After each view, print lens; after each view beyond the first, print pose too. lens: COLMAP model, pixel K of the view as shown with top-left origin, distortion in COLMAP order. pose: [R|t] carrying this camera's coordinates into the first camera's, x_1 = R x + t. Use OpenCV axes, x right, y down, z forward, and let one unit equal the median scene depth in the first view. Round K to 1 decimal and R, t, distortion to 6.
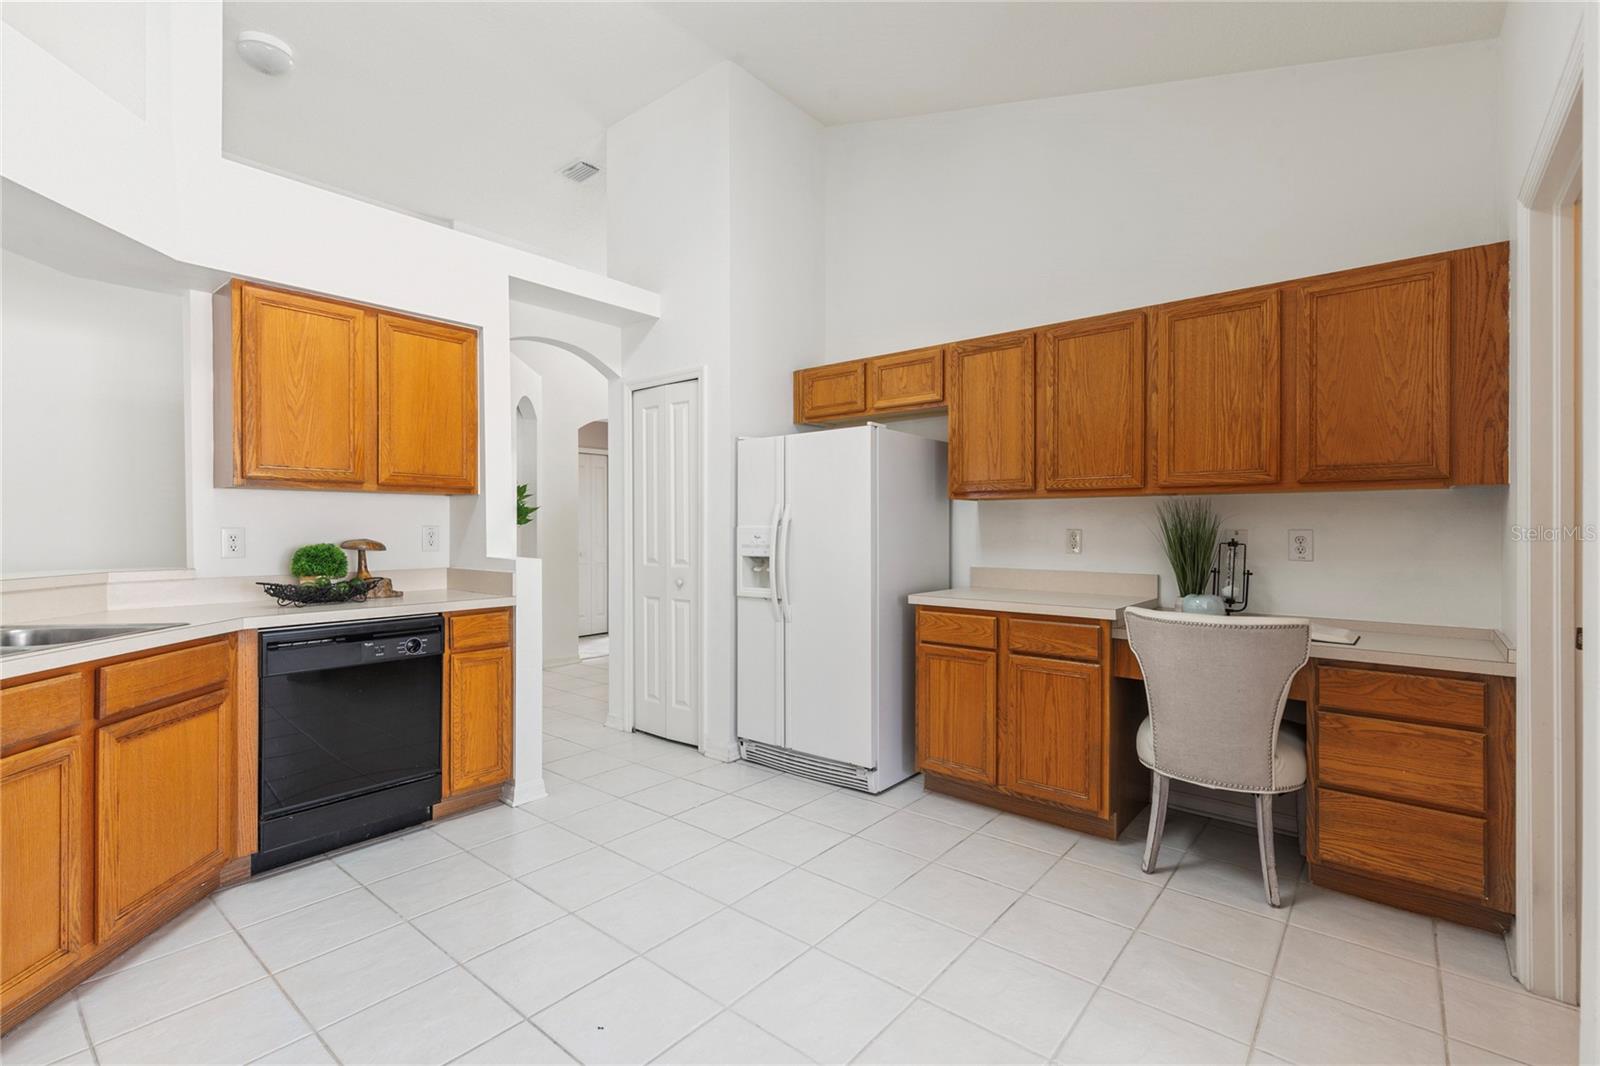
lens RADIAL K [[722.1, 0, 801.1], [0, 722.1, 523.1], [0, 0, 1]] dist [0.002998, -0.000596]
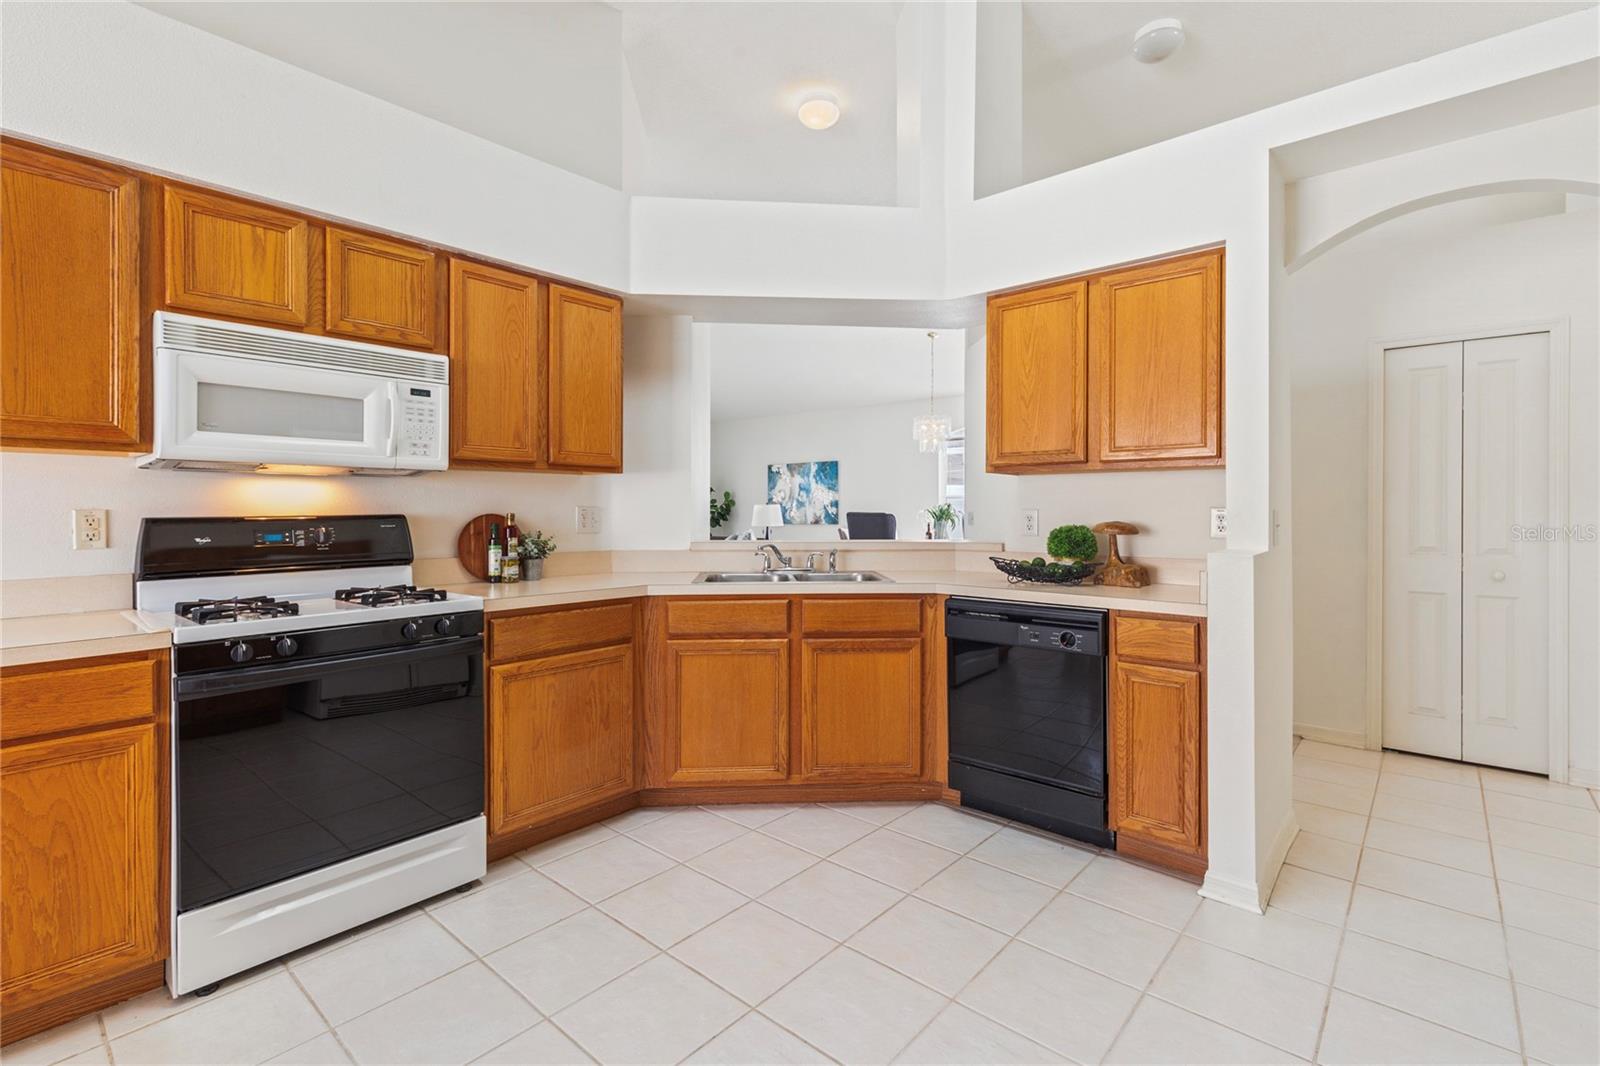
lens RADIAL K [[727.7, 0, 797.7], [0, 727.7, 508.2], [0, 0, 1]] dist [-0.000417, -0.000625]
pose [[-0.031985, -0.000449, -0.999488, 0.394664], [0.003387, 0.999994, -0.000557, 0.004439], [0.999483, -0.003403, -0.031983, 0.710527]]
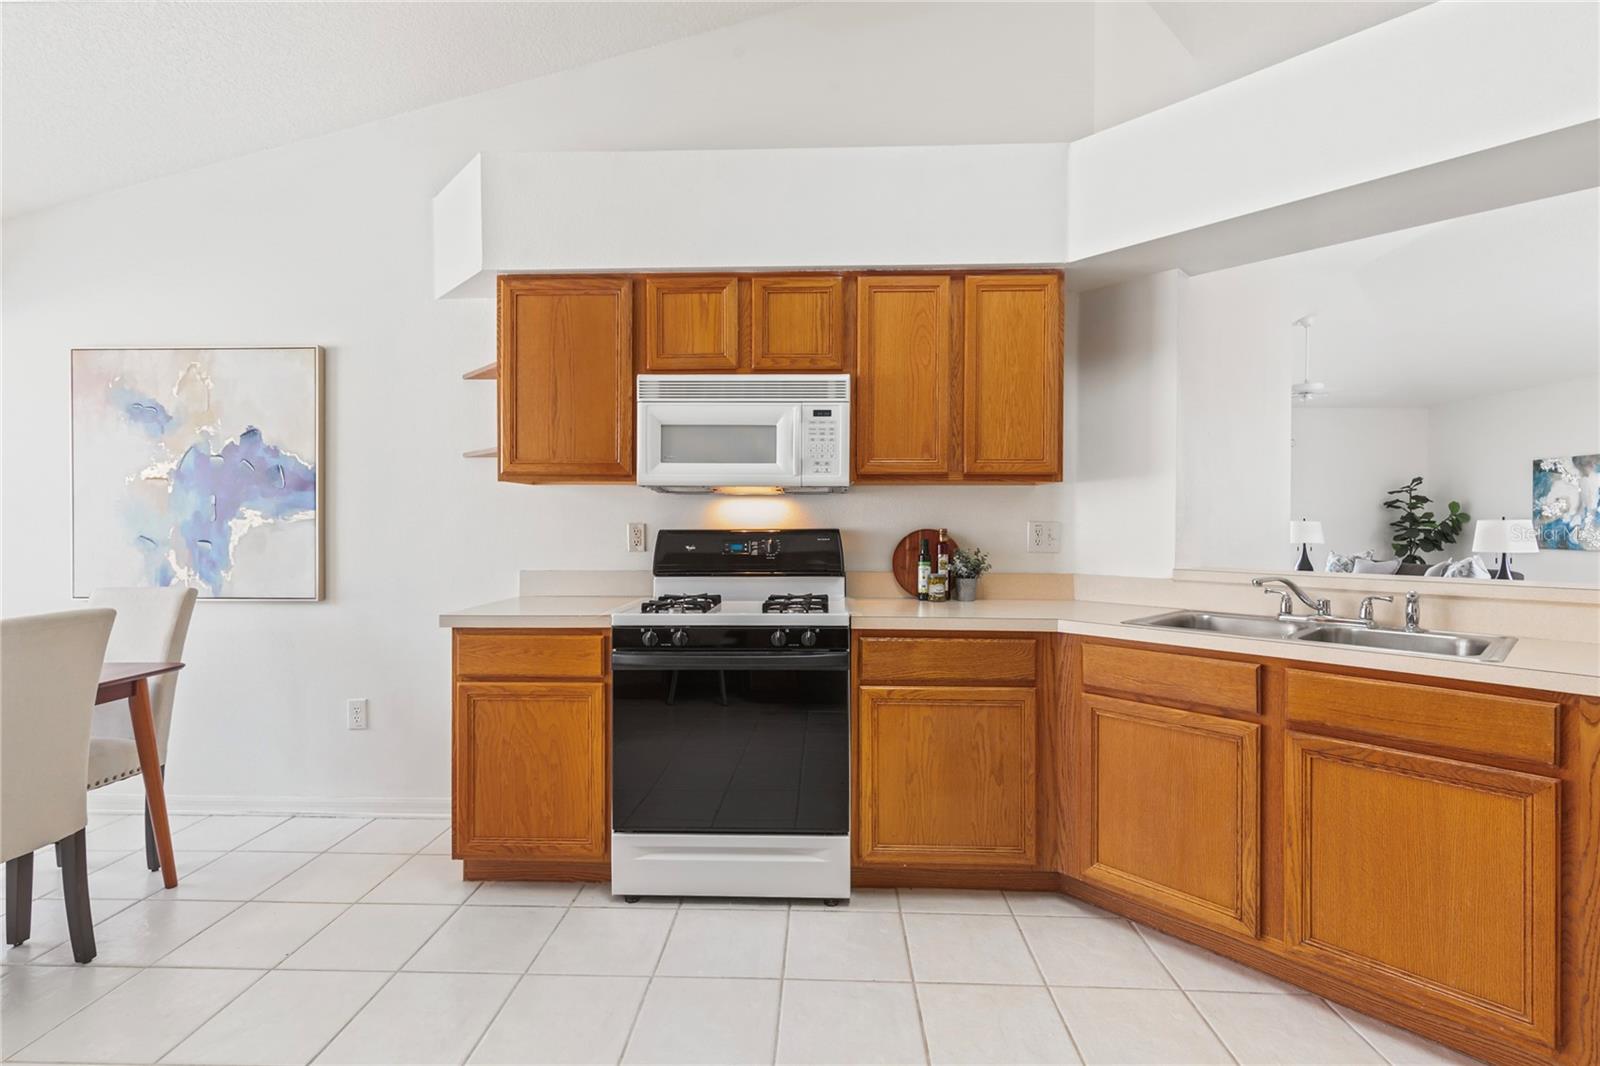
lens RADIAL K [[722.1, 0, 801.1], [0, 722.1, 523.1], [0, 0, 1]] dist [0.002998, -0.000596]
pose [[-0.796837, -0.002858, -0.604188, 0.099083], [-0.000681, 0.999992, -0.003832, 0.006028], [0.604194, -0.002642, -0.796833, 0.945646]]
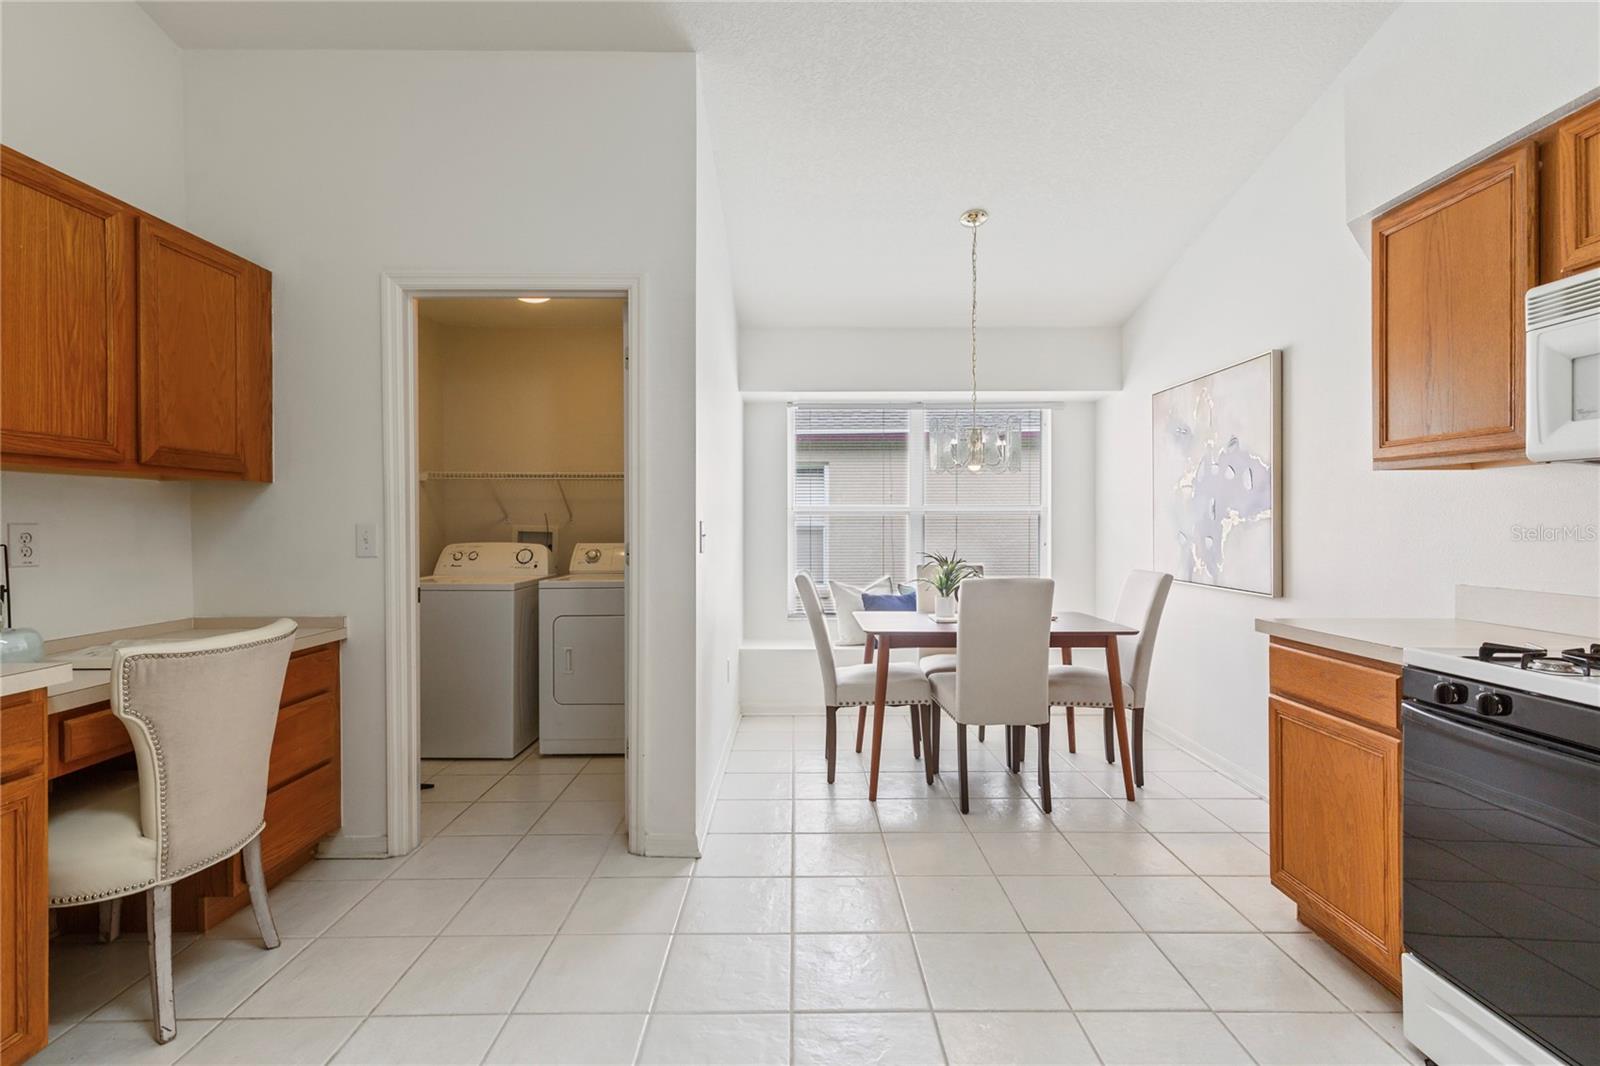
lens RADIAL K [[722.1, 0, 801.1], [0, 722.1, 523.1], [0, 0, 1]] dist [0.002998, -0.000596]
pose [[-0.641371, -0.002974, 0.767225, -0.381019], [-0.003472, 0.999993, 0.000974, 0.005625], [-0.767223, -0.002039, -0.641377, 0.920387]]
